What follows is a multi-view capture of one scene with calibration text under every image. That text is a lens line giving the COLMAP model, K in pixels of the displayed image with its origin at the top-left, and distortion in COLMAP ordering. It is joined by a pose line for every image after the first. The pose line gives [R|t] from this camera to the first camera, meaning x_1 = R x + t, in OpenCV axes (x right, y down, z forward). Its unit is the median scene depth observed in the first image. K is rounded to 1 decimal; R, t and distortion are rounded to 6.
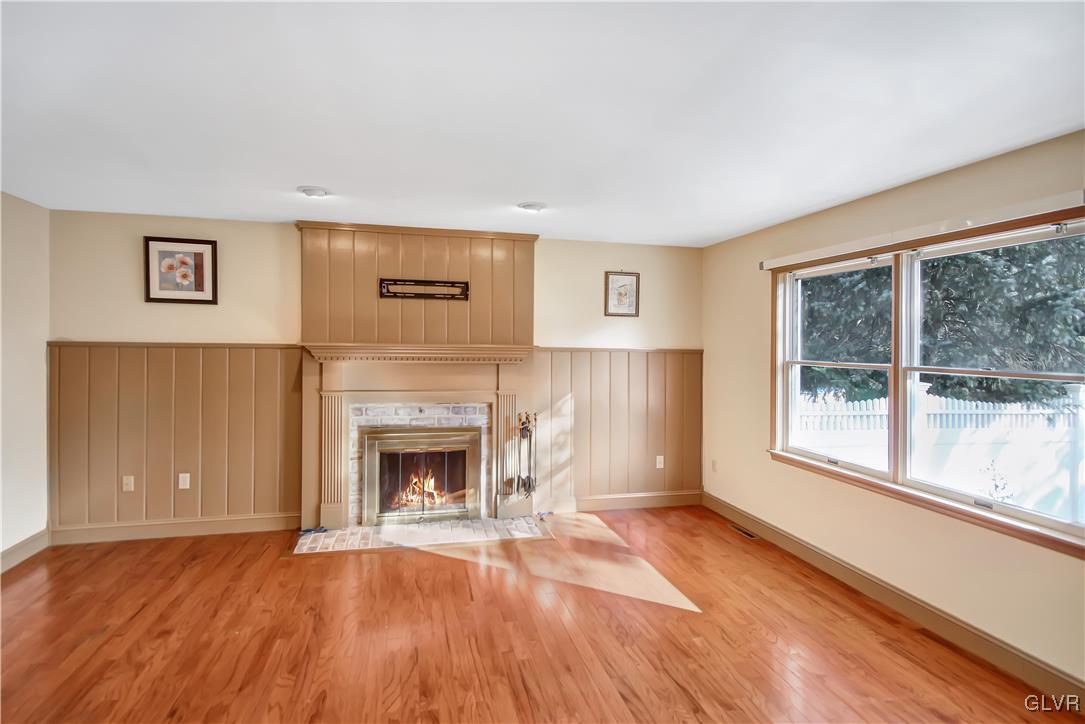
lens RADIAL K [[525.5, 0, 519.6], [0, 525.5, 350.0], [0, 0, 1]] dist [0.003135, -0.002880]
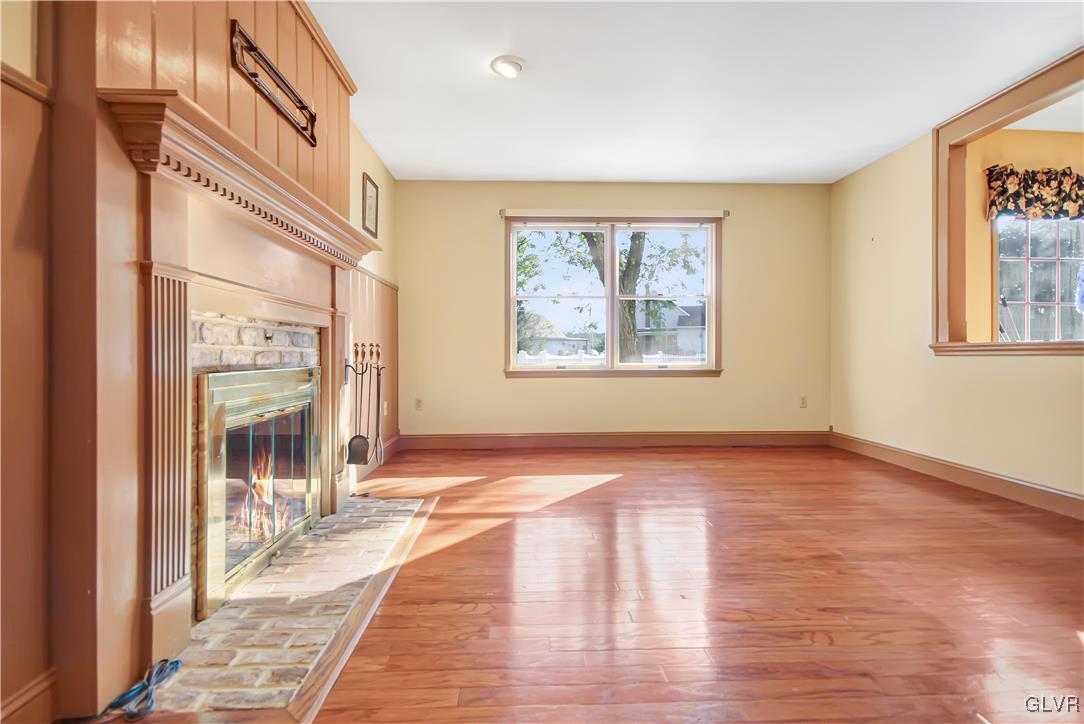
lens RADIAL K [[525.0, 0, 537.6], [0, 525.0, 359.8], [0, 0, 1]] dist [0.003135, -0.002880]
pose [[0.181062, -0.025715, 0.983135, -0.627650], [0.017725, 0.999581, 0.022880, 0.131341], [-0.983312, 0.013284, 0.181442, 0.662094]]
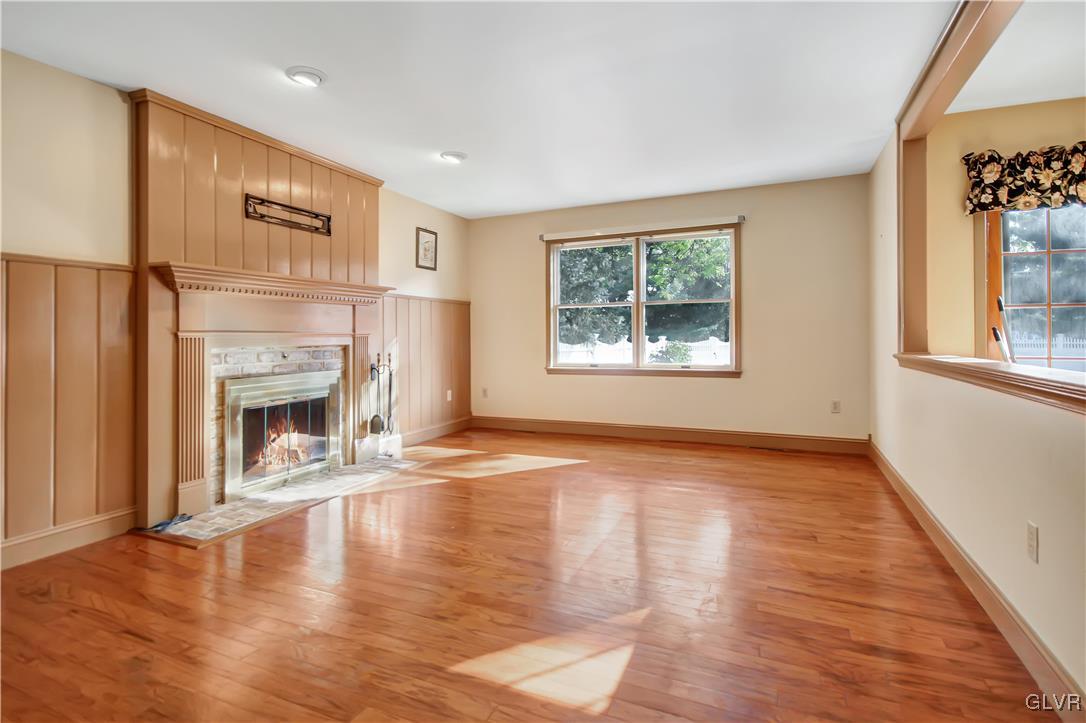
lens RADIAL K [[526.0, 0, 544.2], [0, 526.0, 340.4], [0, 0, 1]] dist [0.003135, -0.002880]
pose [[0.596540, -0.027036, 0.802128, -0.628652], [0.028111, 0.999523, 0.012784, 0.091367], [-0.802091, 0.014922, 0.597015, 0.135962]]
